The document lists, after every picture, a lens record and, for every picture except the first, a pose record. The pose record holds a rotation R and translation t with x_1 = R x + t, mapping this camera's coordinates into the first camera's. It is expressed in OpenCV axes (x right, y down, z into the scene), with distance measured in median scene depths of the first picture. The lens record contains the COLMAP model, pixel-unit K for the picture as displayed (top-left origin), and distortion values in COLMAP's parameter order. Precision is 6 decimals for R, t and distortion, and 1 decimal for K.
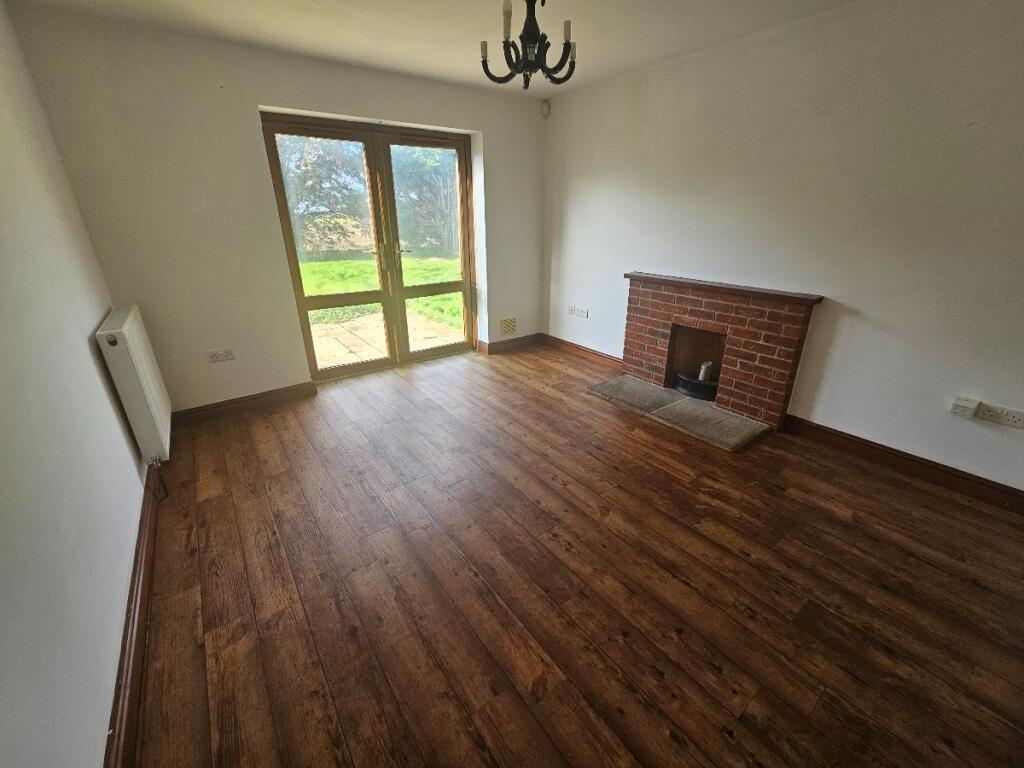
lens RADIAL K [[417.1, 0, 507.5], [0, 417.1, 381.1], [0, 0, 1]] dist [-0.002317, 0.000277]
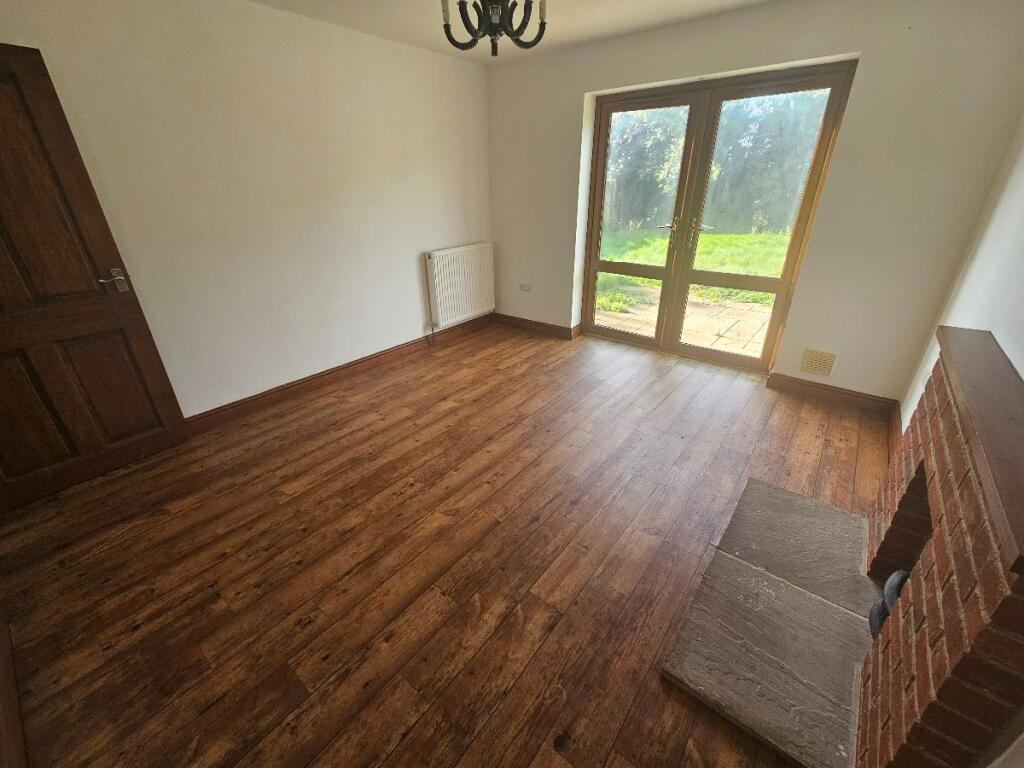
lens RADIAL K [[417.1, 0, 507.5], [0, 417.1, 381.1], [0, 0, 1]] dist [-0.002317, 0.000277]
pose [[0.259250, 0.417446, -0.870936, 1.044748], [-0.352094, 0.880558, 0.317250, -0.323026], [0.899344, 0.224405, 0.375264, 0.744392]]
